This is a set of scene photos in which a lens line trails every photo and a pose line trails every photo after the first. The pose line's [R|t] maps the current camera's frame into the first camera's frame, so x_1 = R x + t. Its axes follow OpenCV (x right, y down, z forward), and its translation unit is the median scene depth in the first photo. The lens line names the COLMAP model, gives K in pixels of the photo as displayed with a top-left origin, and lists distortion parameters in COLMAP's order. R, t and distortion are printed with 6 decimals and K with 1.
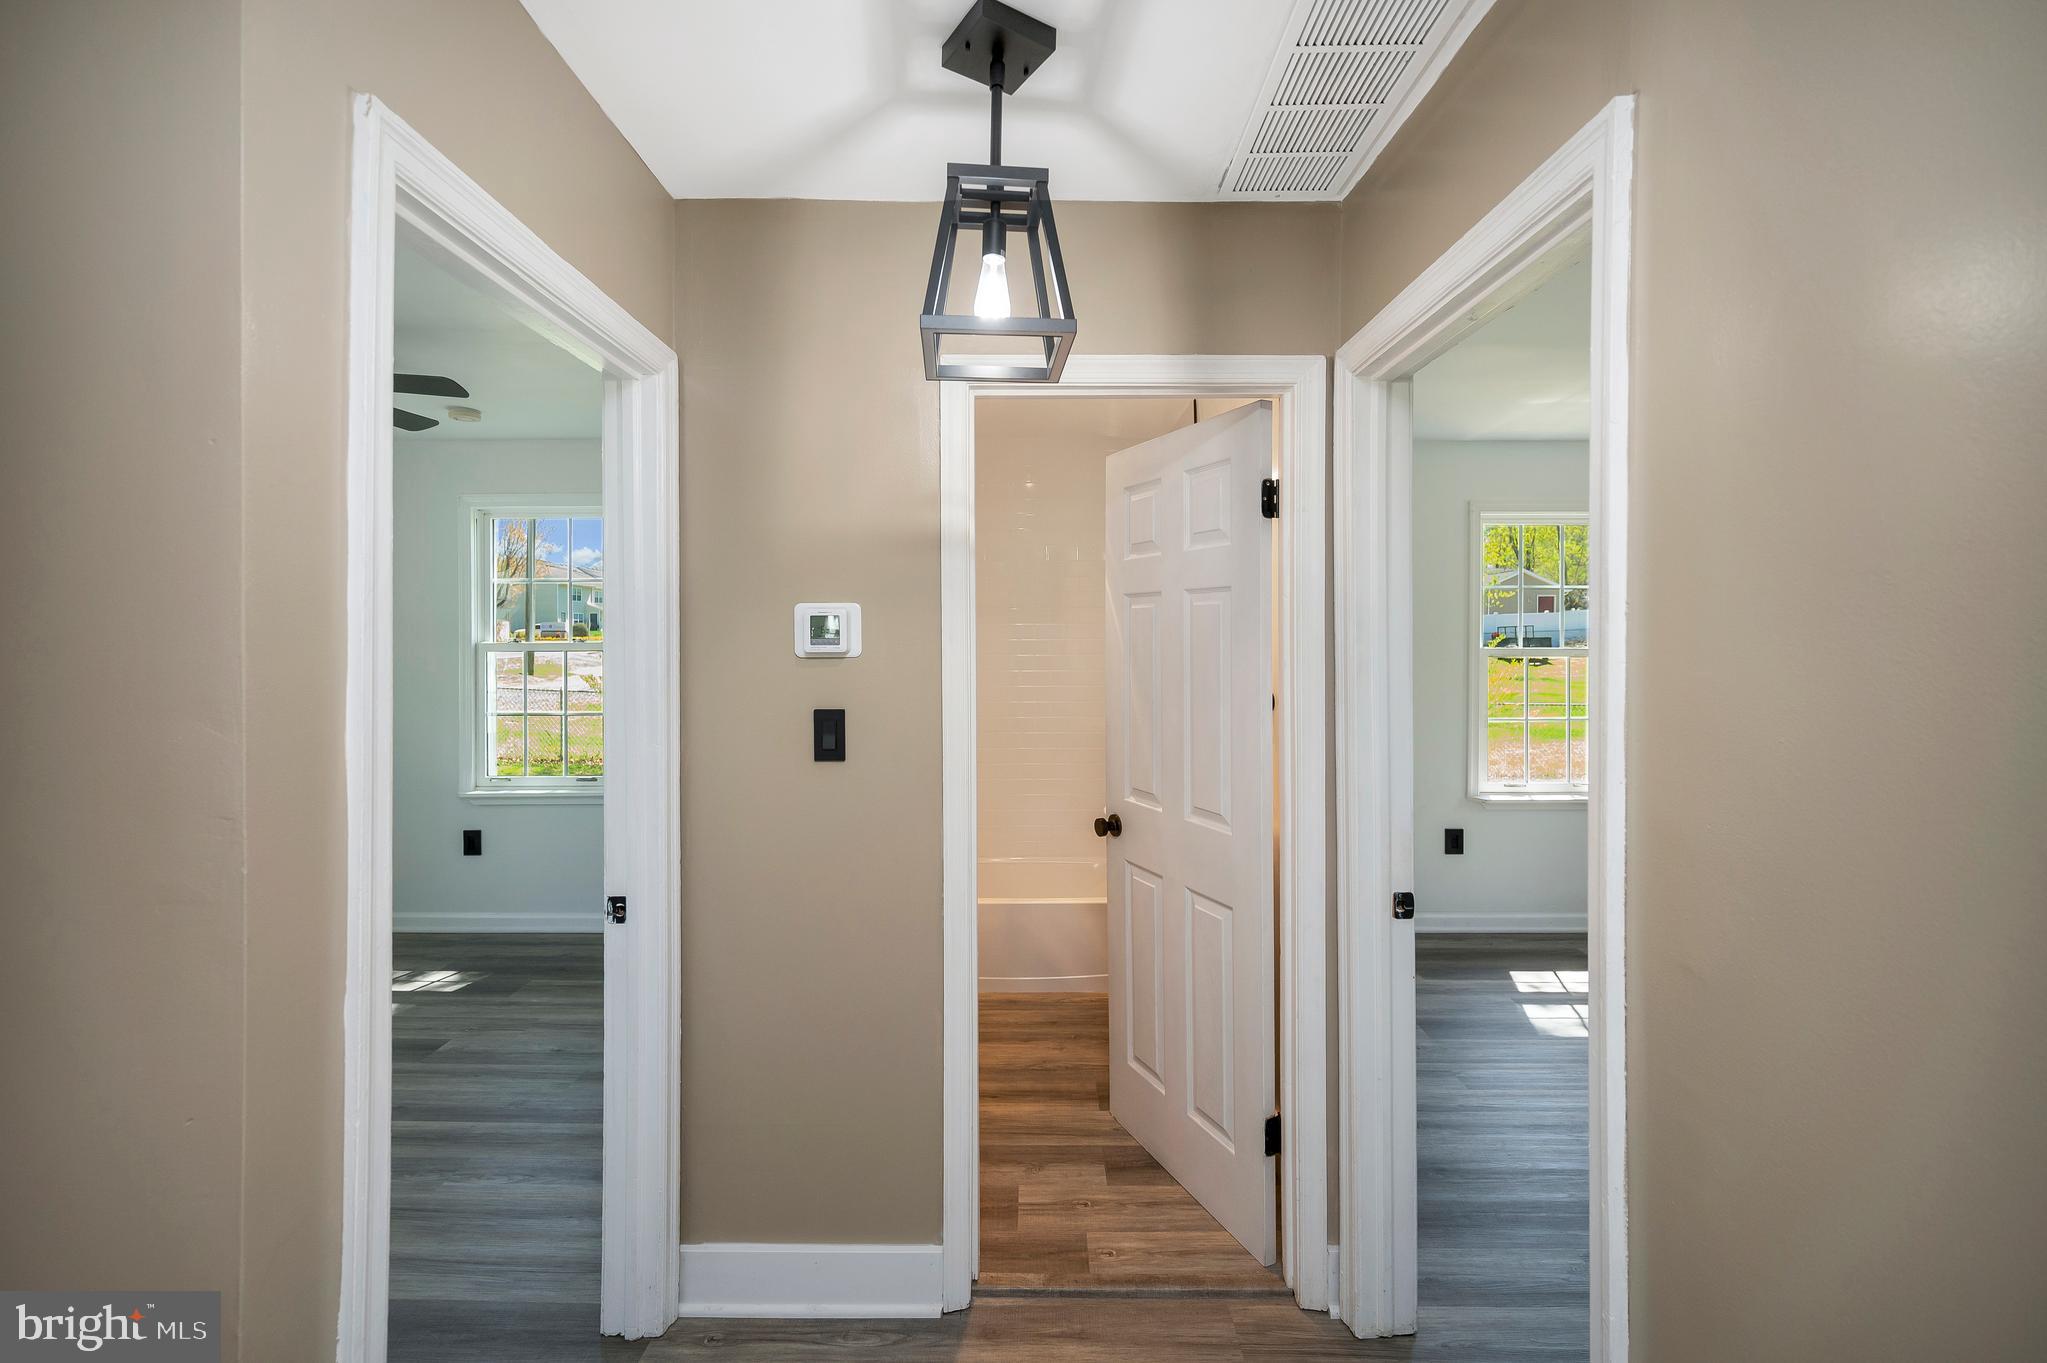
lens RADIAL K [[840.0, 0, 1032.0], [0, 840.0, 663.5], [0, 0, 1]] dist [-0.001031, -0.000086]
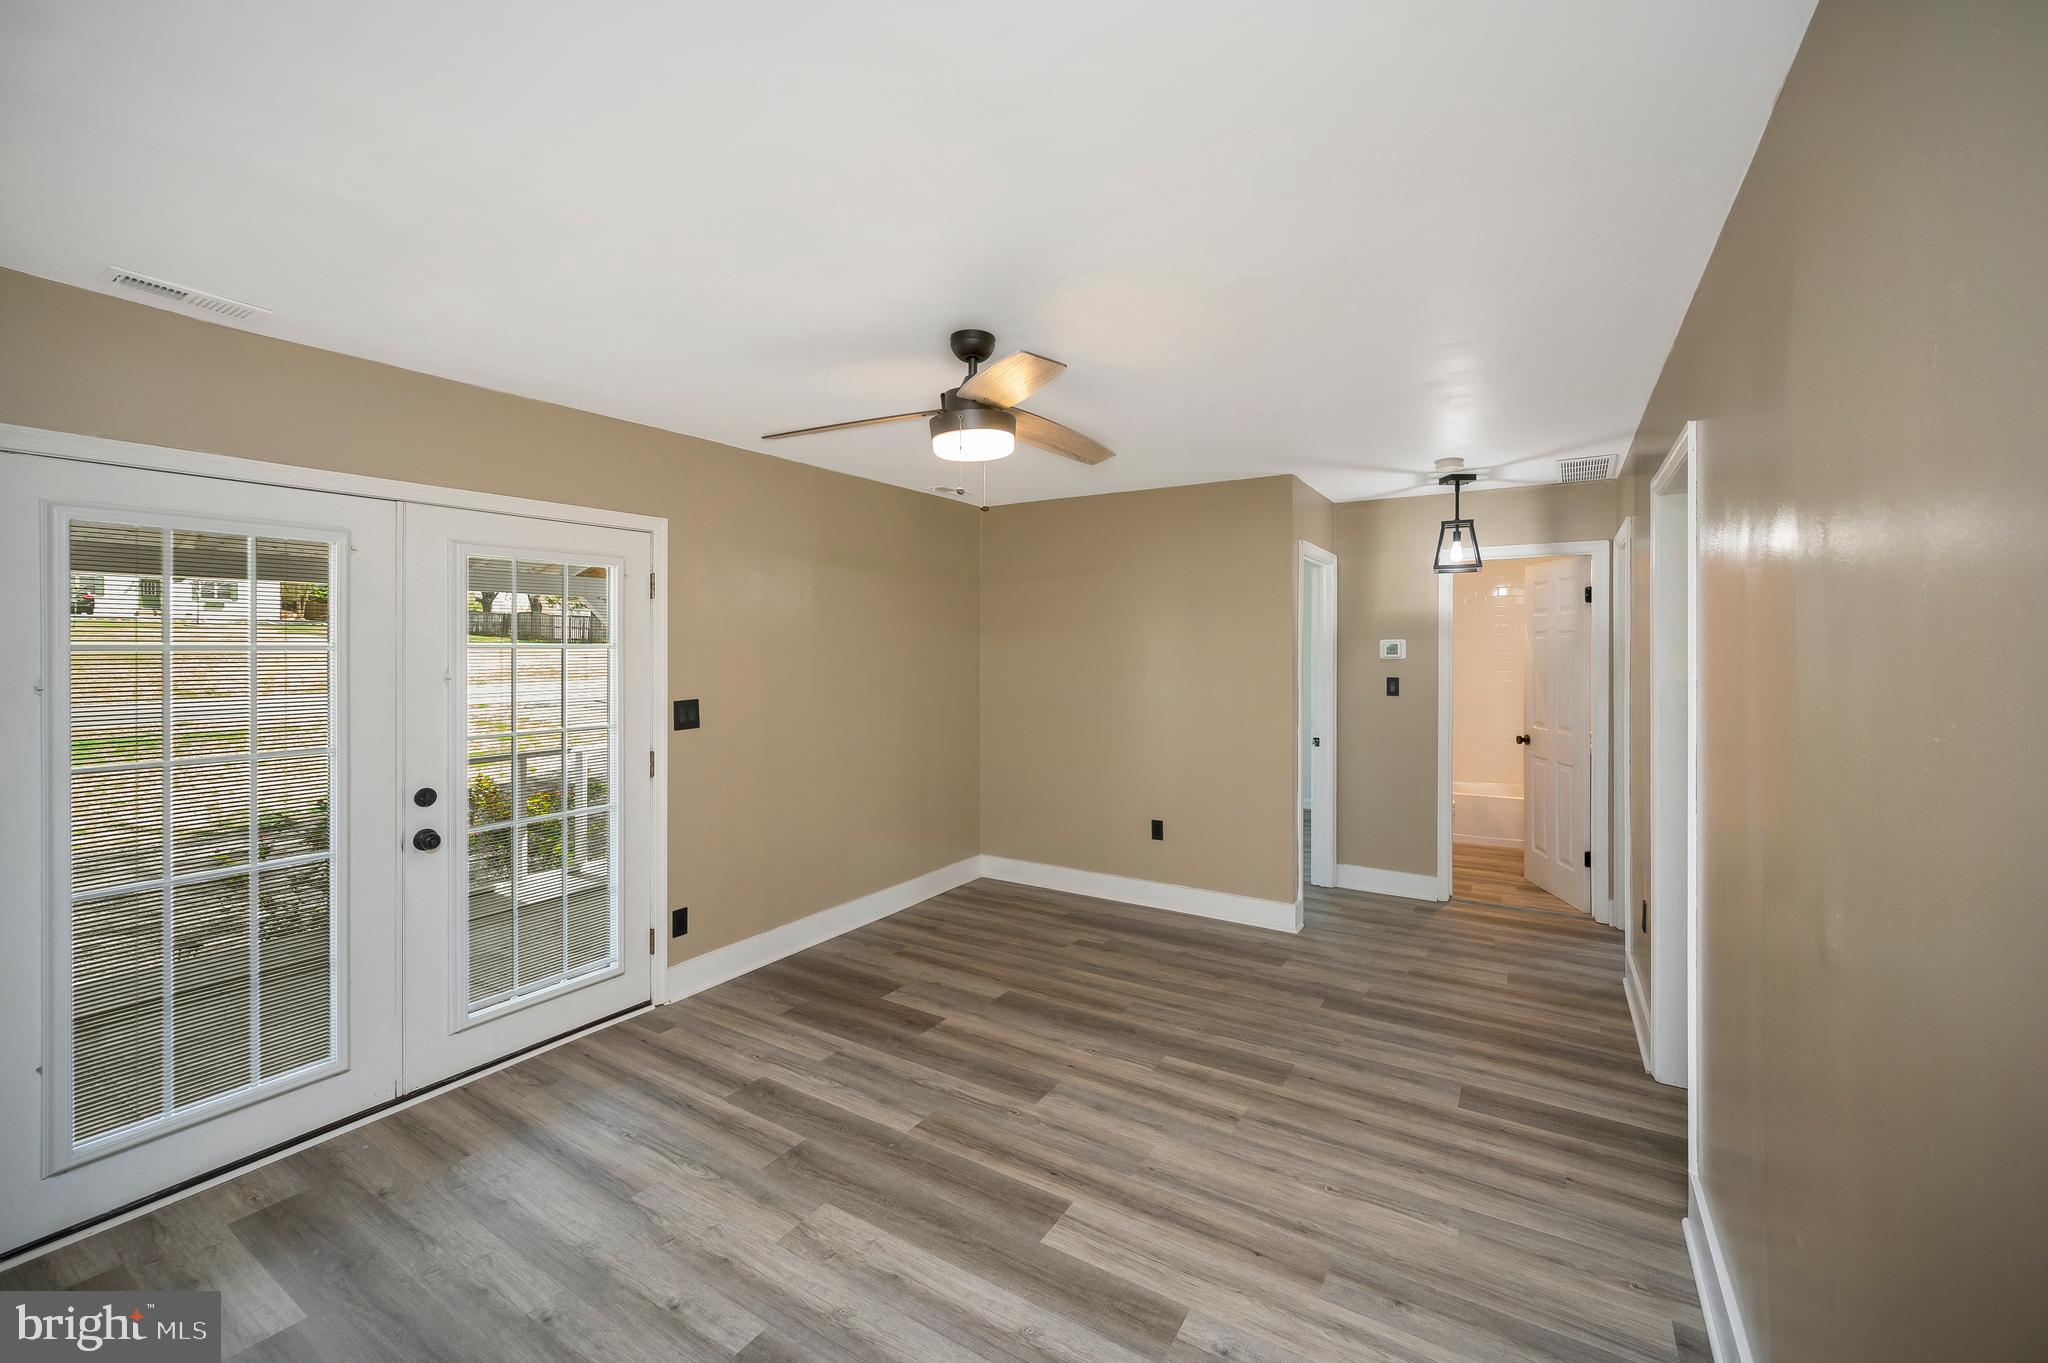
lens RADIAL K [[831.0, 0, 1026.3], [0, 831.0, 647.4], [0, 0, 1]] dist [-0.000983, 0.000358]
pose [[0.852594, 0.005888, -0.522541, 0.160579], [-0.006950, 0.999976, -0.000072, -0.035216], [0.522528, 0.003693, 0.852614, -1.949218]]
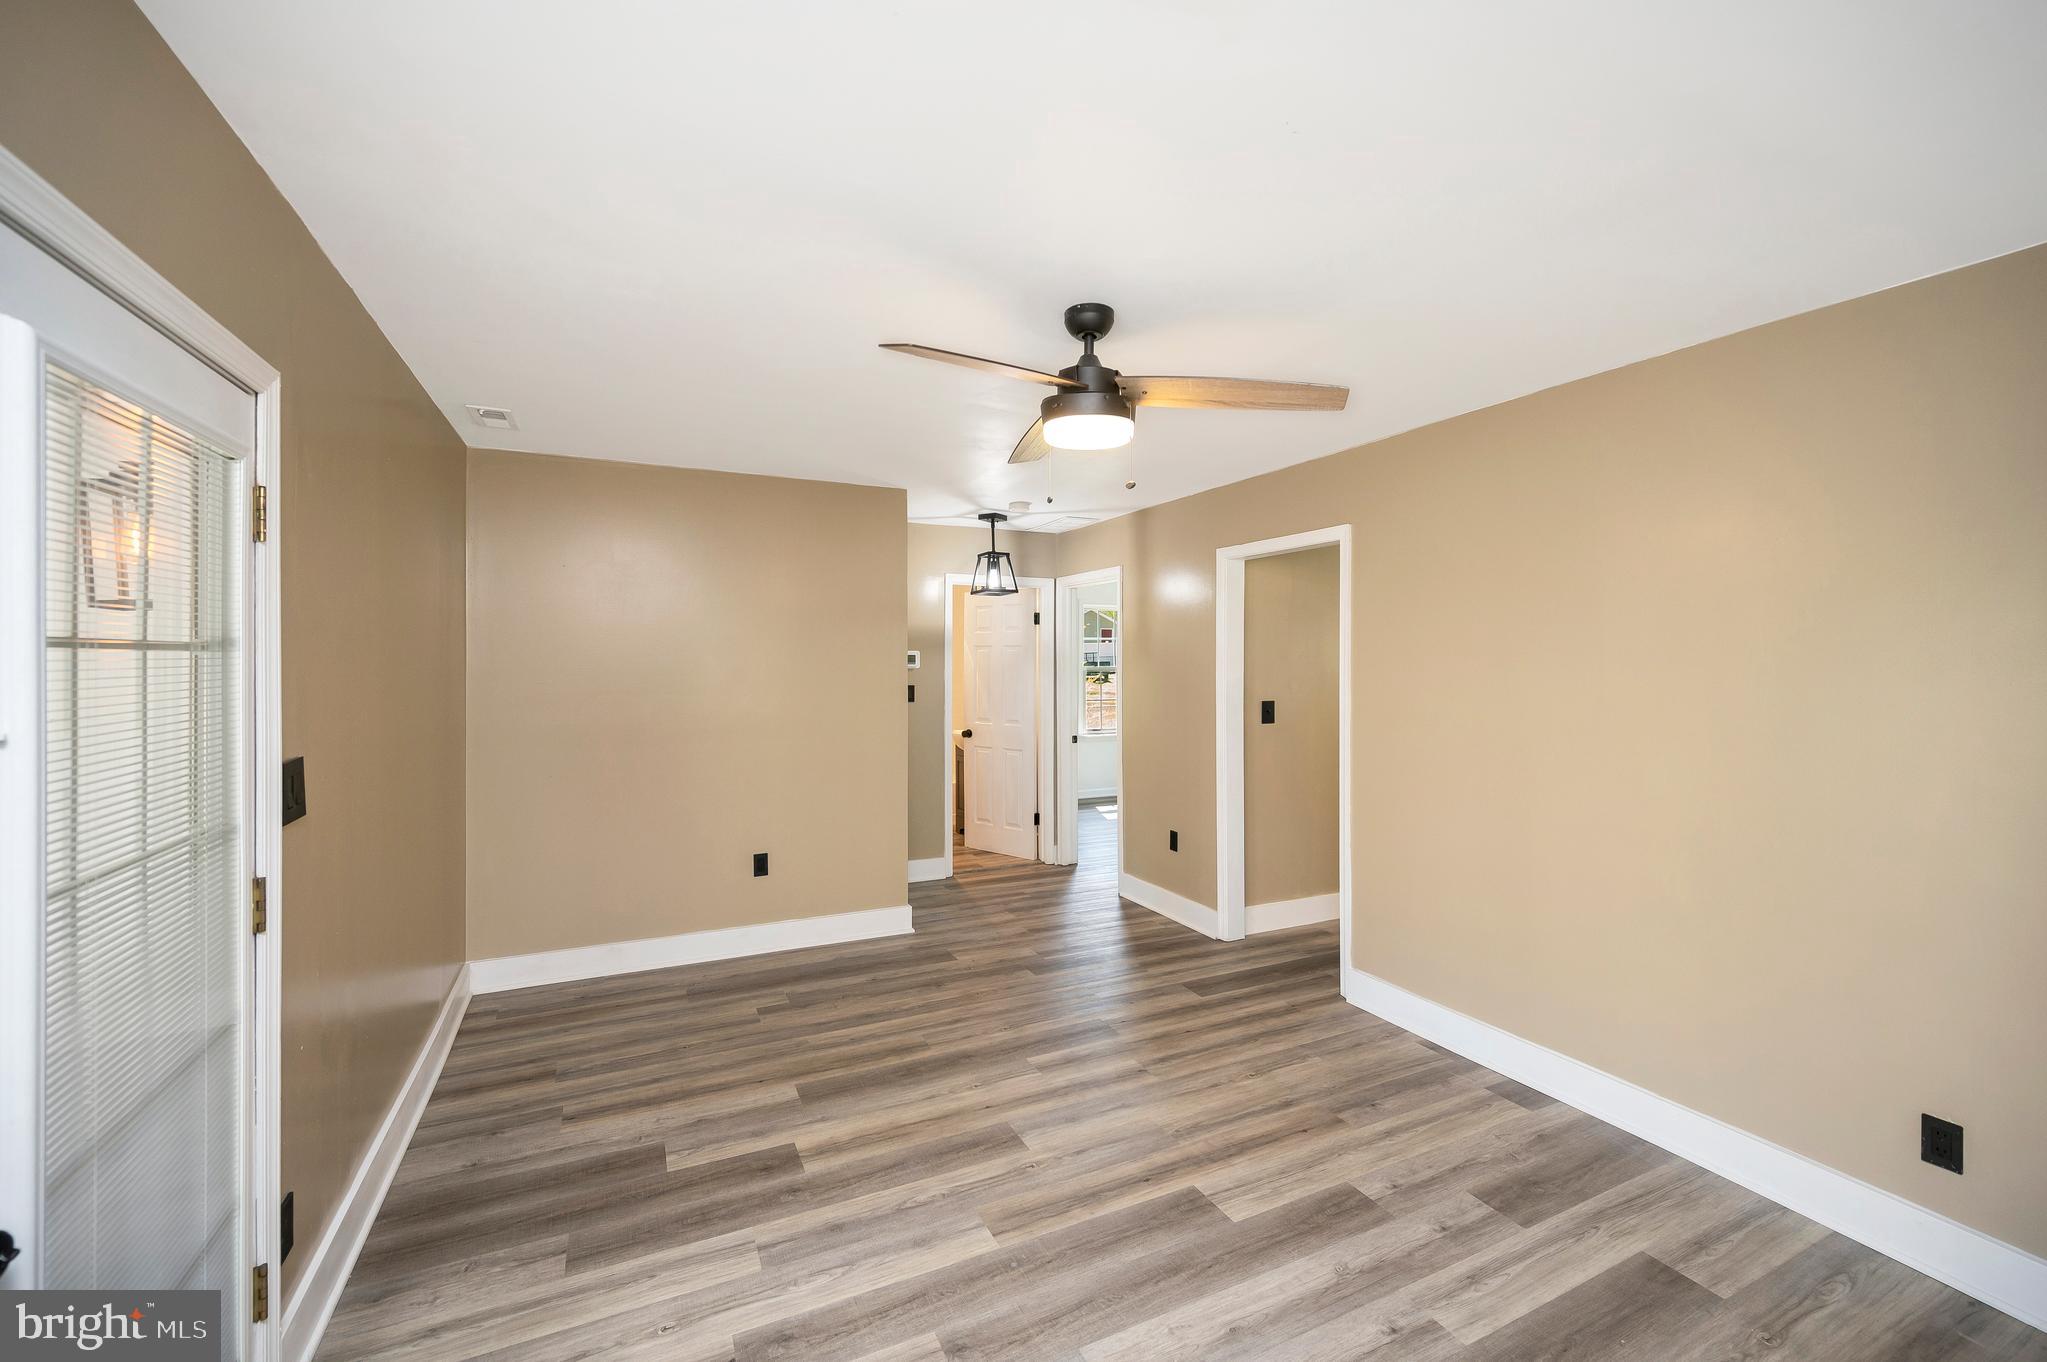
lens RADIAL K [[840.0, 0, 1032.0], [0, 840.0, 663.0], [0, 0, 1]] dist [-0.001031, -0.000086]
pose [[0.897889, 0.004830, 0.440196, -1.177787], [-0.004561, 0.999988, -0.001669, -0.023019], [-0.440199, -0.000509, 0.897900, -1.922662]]
